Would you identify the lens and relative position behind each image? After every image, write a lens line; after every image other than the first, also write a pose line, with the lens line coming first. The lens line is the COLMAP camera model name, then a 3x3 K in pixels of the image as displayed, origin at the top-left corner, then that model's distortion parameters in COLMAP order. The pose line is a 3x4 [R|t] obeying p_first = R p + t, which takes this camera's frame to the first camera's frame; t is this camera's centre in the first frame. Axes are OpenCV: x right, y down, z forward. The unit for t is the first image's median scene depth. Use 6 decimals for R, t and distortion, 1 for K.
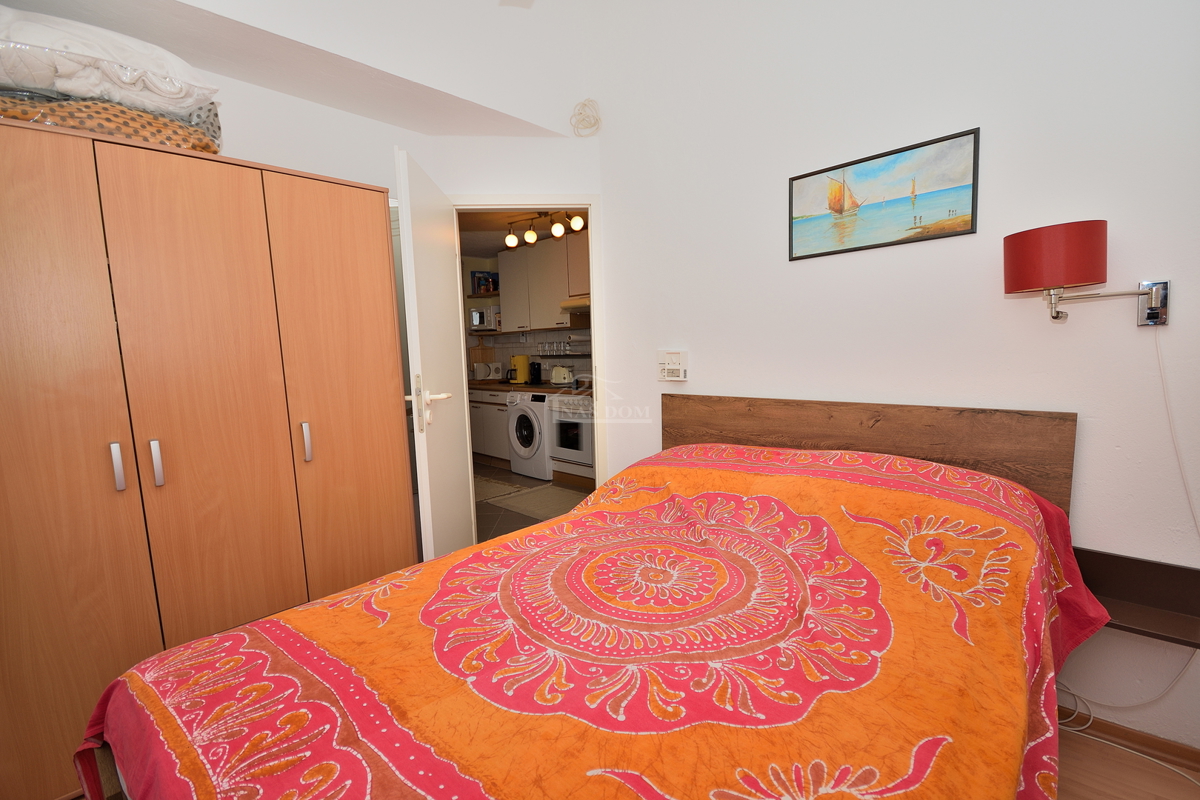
lens RADIAL K [[525.8, 0, 599.5], [0, 525.8, 408.7], [0, 0, 1]] dist [0.014107, -0.012048]
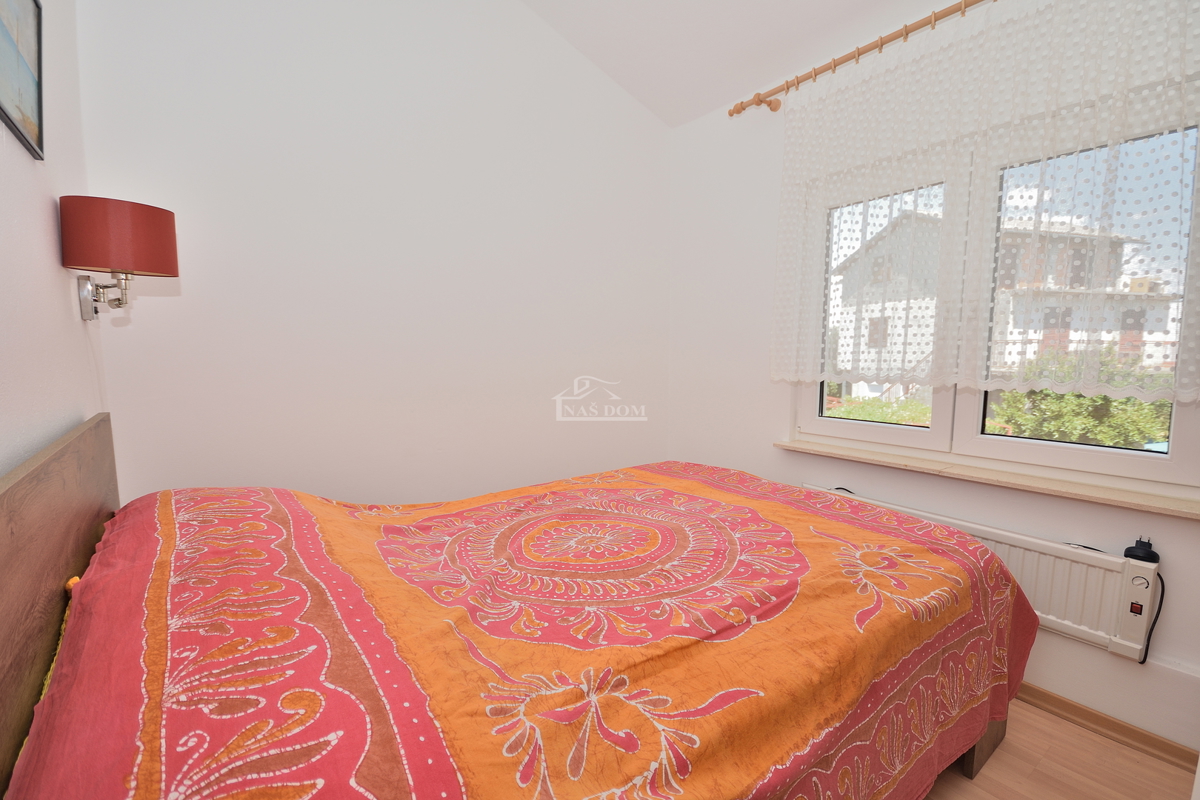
lens RADIAL K [[525.8, 0, 599.5], [0, 525.8, 408.7], [0, 0, 1]] dist [0.014107, -0.012048]
pose [[-0.983418, 0.007622, 0.181193, -0.108118], [0.046463, 0.976359, 0.211104, -0.174470], [-0.175300, 0.216023, -0.960523, 2.017585]]
